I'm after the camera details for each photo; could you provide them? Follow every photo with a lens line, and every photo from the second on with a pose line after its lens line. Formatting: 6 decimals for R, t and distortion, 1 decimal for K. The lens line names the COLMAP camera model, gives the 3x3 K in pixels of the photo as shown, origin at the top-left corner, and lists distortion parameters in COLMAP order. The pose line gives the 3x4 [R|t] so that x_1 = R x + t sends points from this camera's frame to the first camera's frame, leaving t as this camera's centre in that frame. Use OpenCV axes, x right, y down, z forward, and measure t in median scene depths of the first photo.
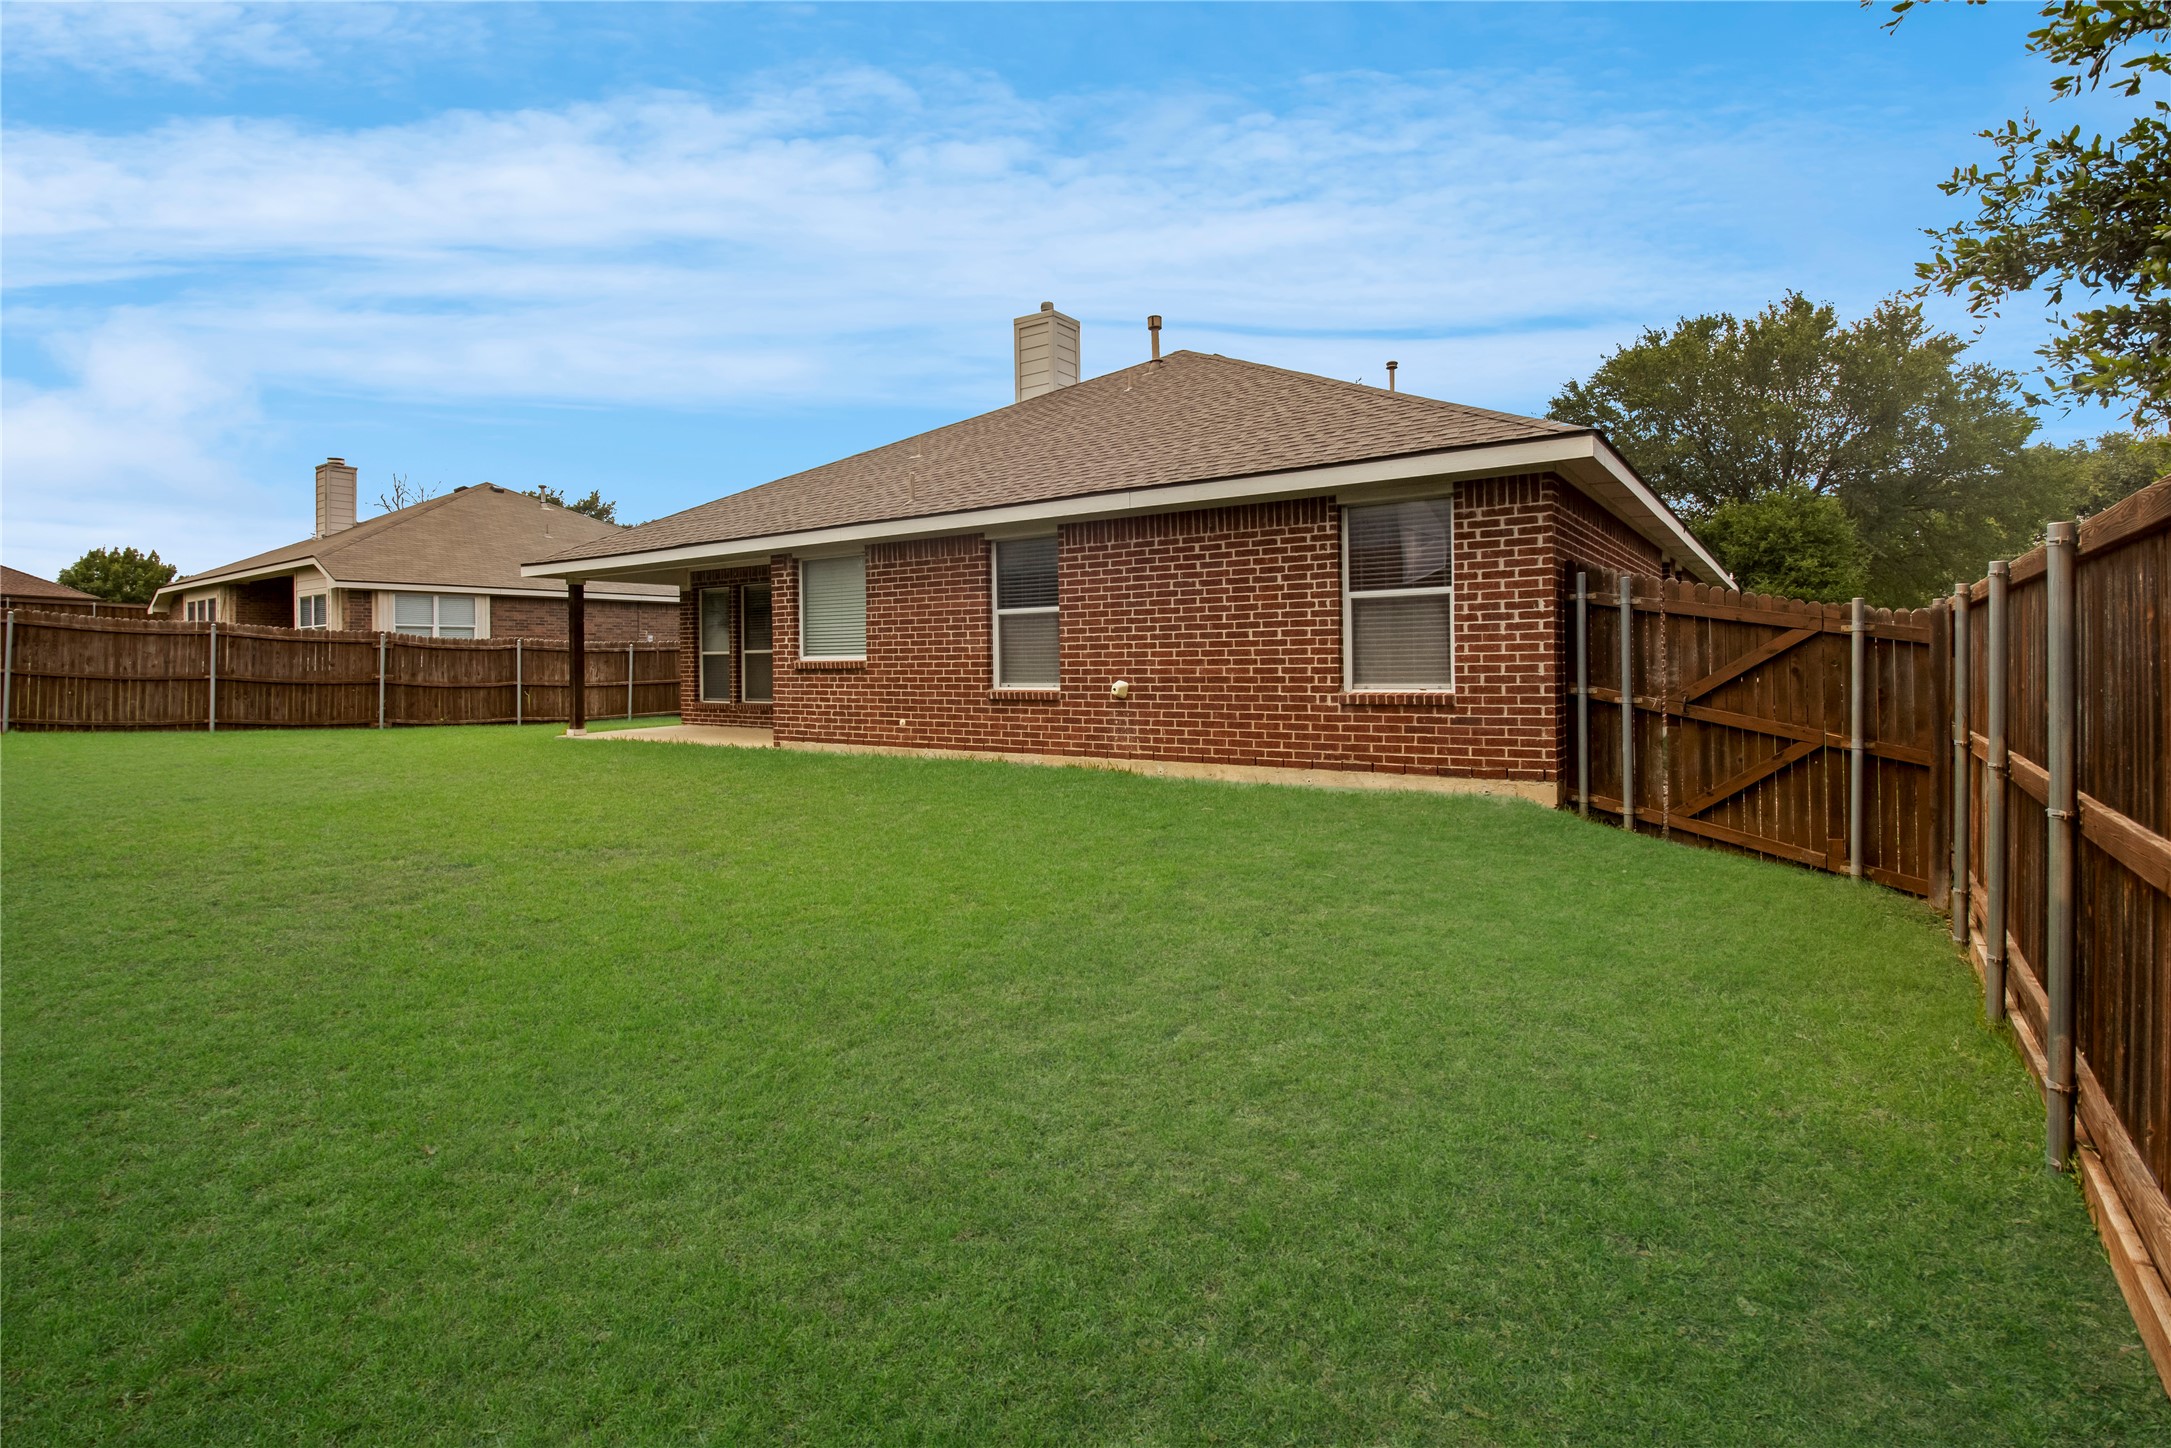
lens RADIAL K [[1032.4, 0, 1082.5], [0, 1032.4, 697.3], [0, 0, 1]] dist [-0.006669, -0.012427]
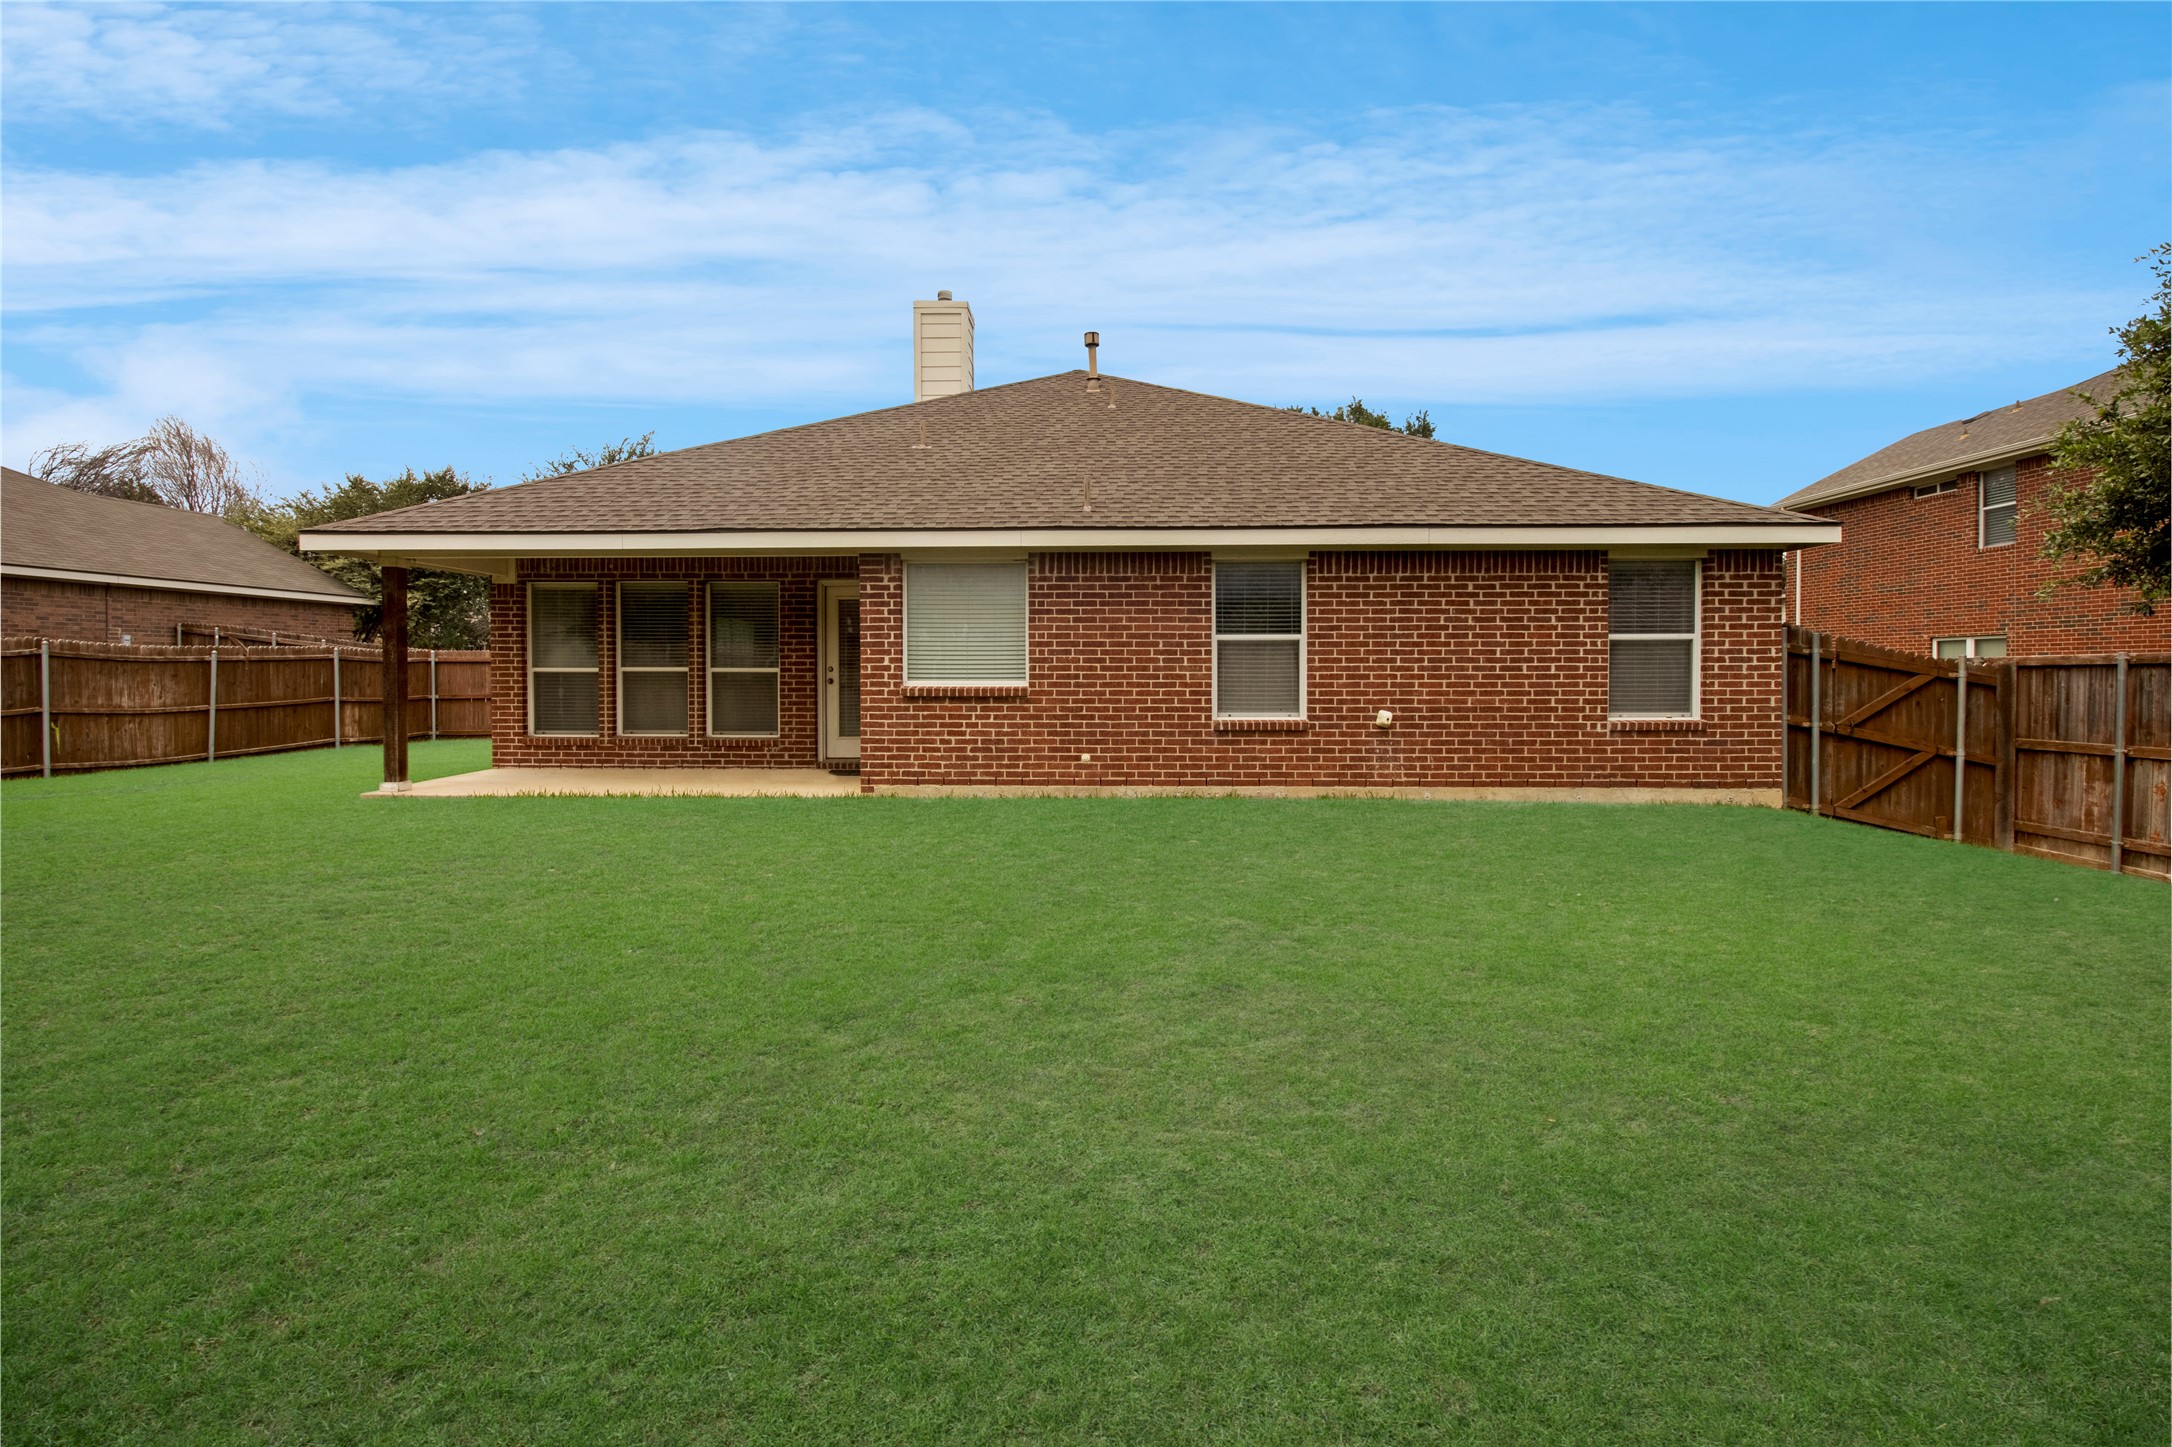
lens RADIAL K [[1032.9, 0, 1083.0], [0, 1032.9, 696.8], [0, 0, 1]] dist [-0.006669, -0.012427]
pose [[0.840649, -0.003150, 0.541572, -0.767252], [0.009309, 0.999919, -0.008633, -0.023515], [-0.541501, 0.012299, 0.840610, 0.303440]]
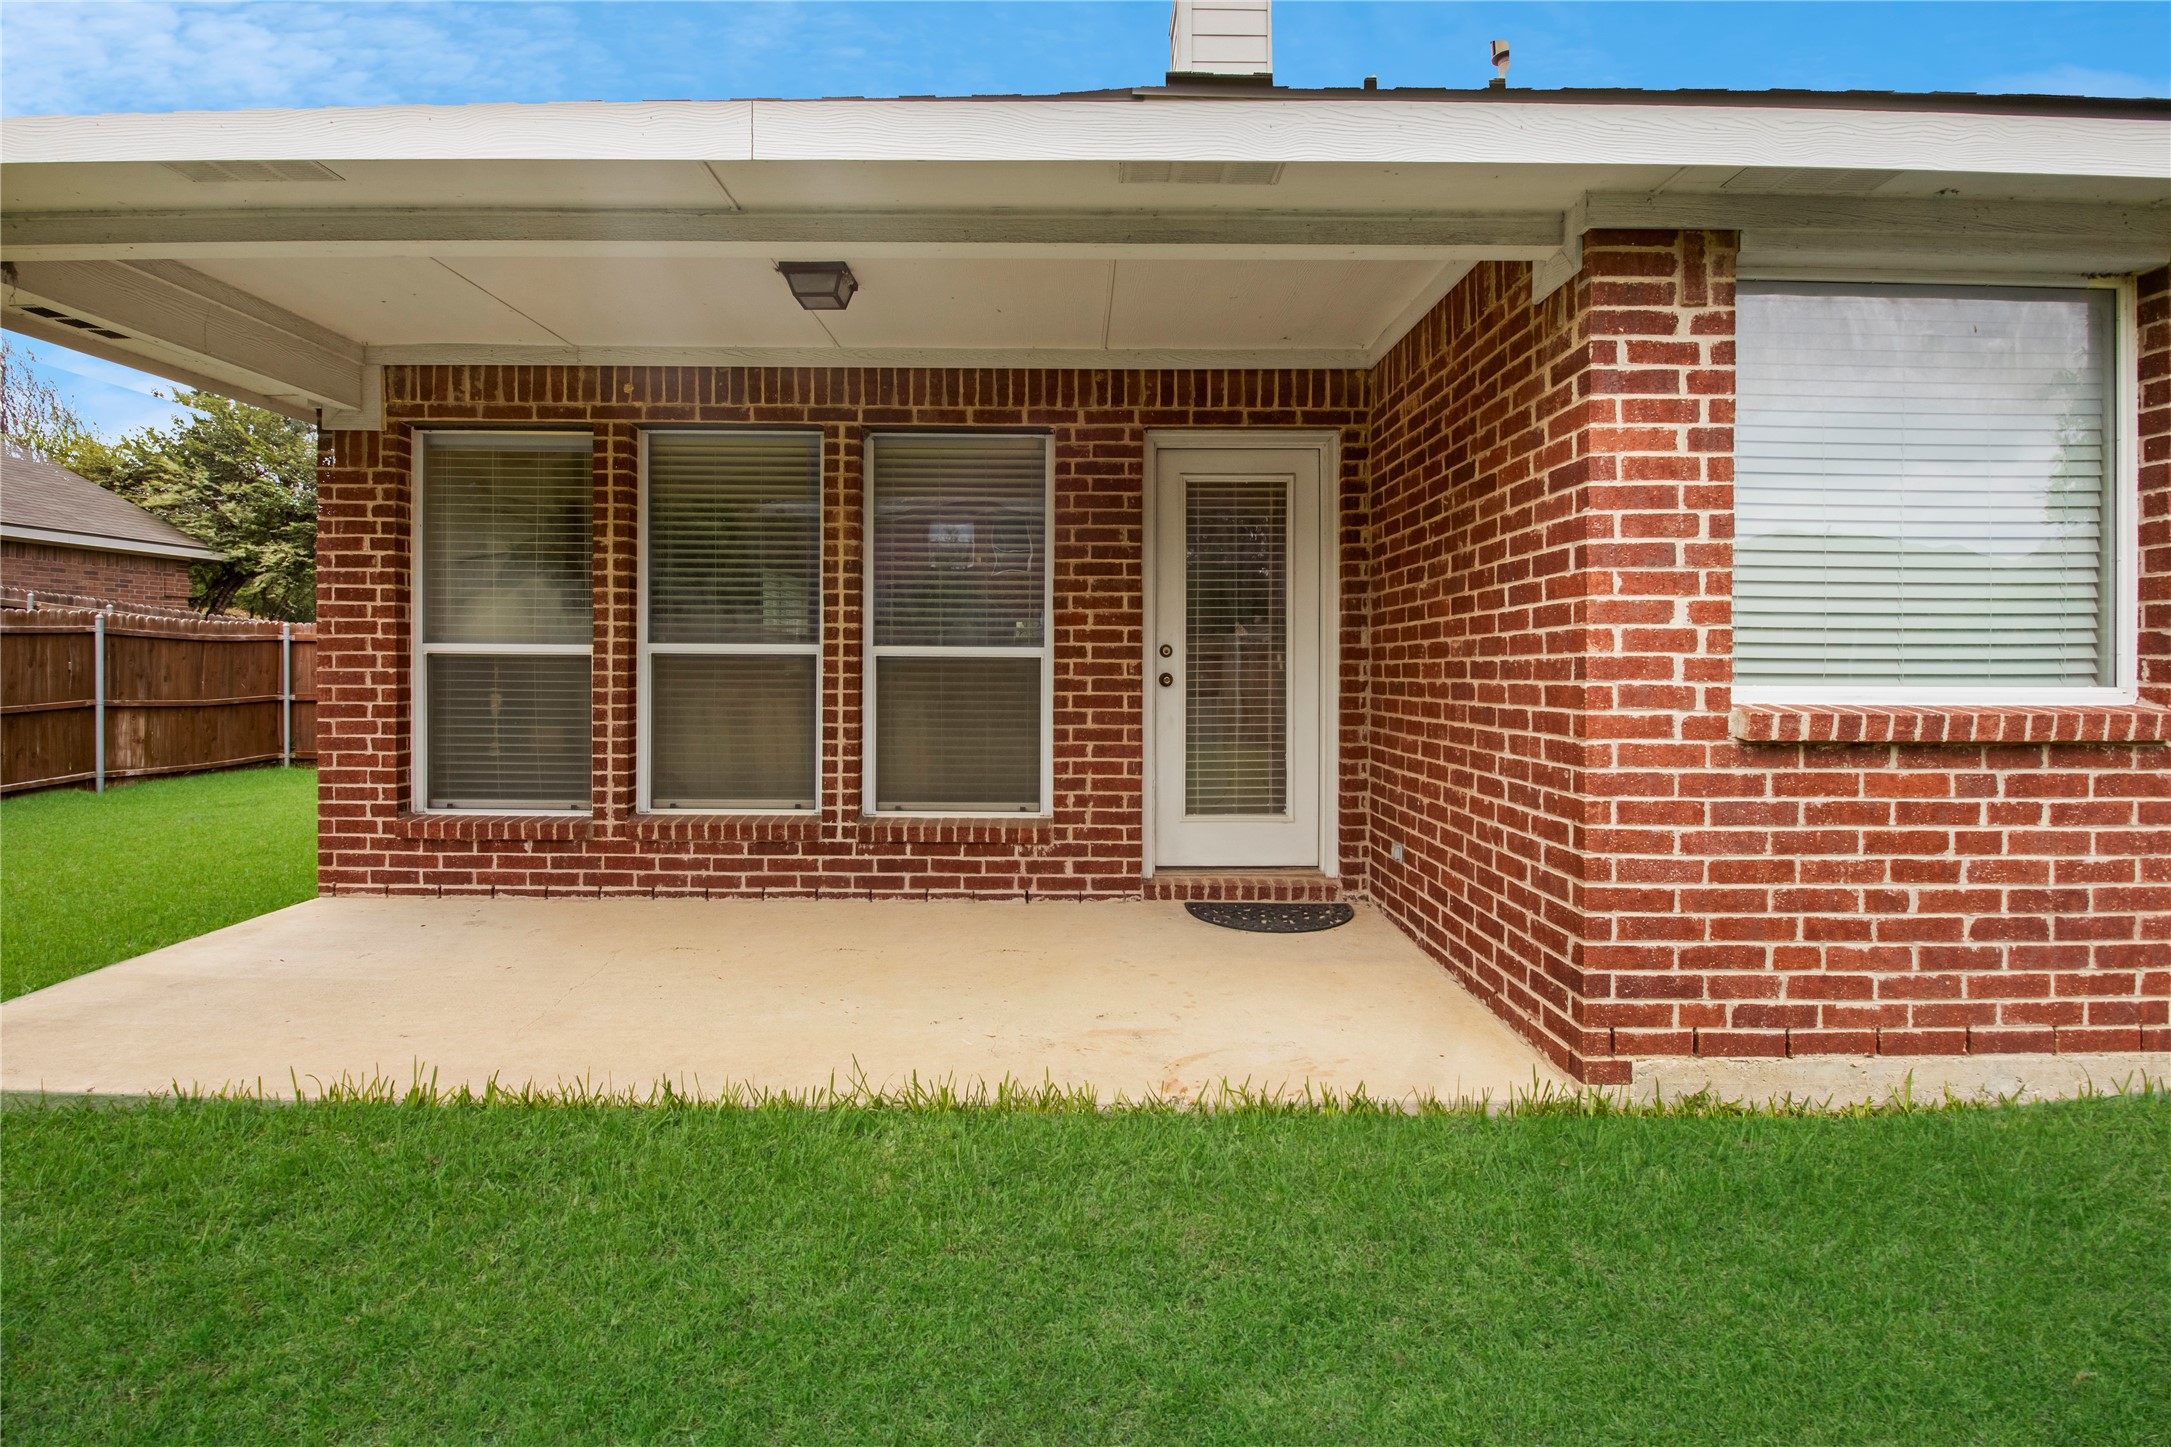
lens RADIAL K [[1051.7, 0, 1072.4], [0, 1051.7, 671.4], [0, 0, 1]] dist [0.000761, -0.013054]
pose [[0.822327, 0.009291, 0.568940, -0.680685], [0.006117, 0.999665, -0.025167, -0.047942], [-0.568983, 0.024176, 0.821994, 1.139368]]
